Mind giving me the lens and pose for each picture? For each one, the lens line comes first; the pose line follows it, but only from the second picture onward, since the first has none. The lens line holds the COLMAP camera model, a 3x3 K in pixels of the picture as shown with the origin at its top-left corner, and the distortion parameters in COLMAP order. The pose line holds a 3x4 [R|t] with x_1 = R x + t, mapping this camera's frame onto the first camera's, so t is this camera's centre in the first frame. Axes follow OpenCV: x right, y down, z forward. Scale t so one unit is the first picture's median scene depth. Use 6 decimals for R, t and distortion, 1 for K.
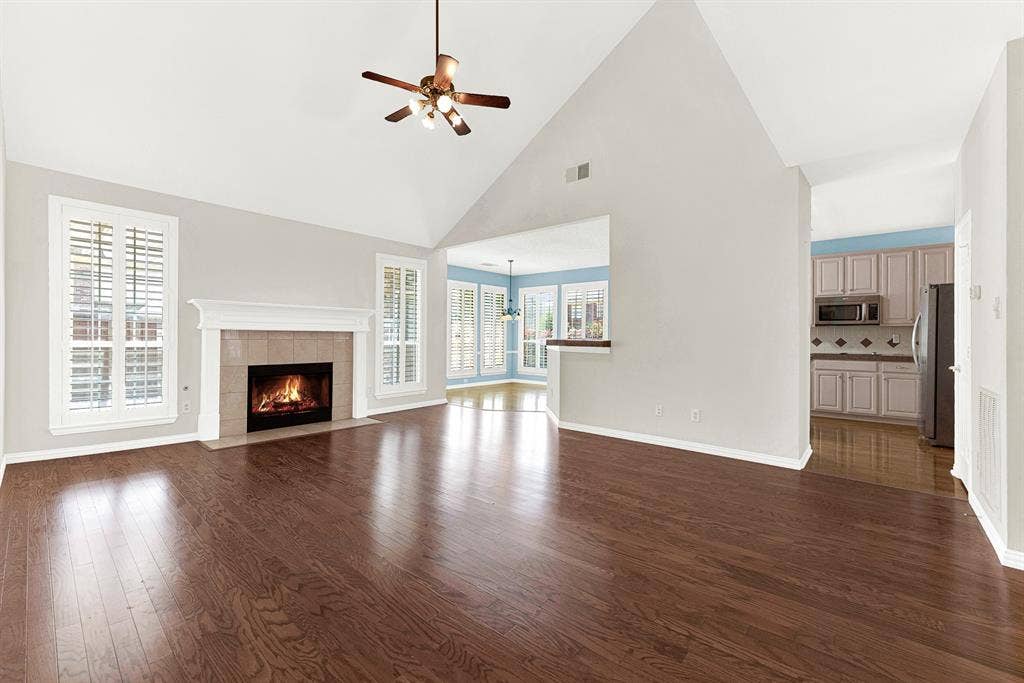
lens RADIAL K [[418.5, 0, 512.5], [0, 418.5, 331.1], [0, 0, 1]] dist [0.000350, -0.000445]
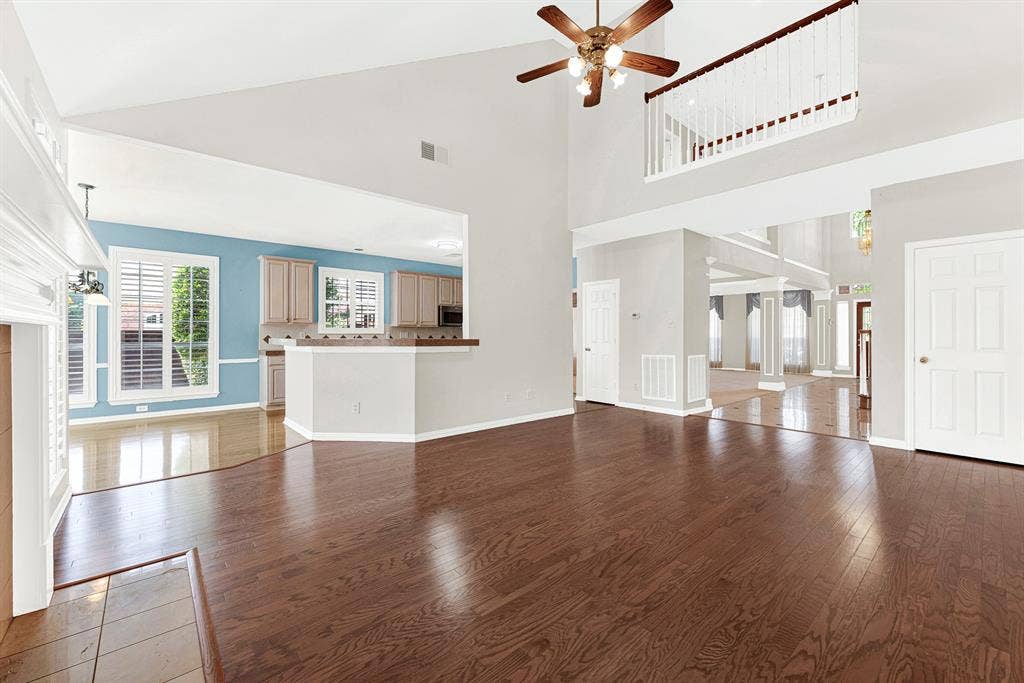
lens RADIAL K [[418.5, 0, 507.8], [0, 418.5, 337.7], [0, 0, 1]] dist [0.000350, -0.000445]
pose [[0.144620, -0.012124, 0.989413, -0.434552], [-0.011218, 0.999841, 0.013892, 0.002573], [-0.989424, -0.013108, 0.144461, 0.436565]]
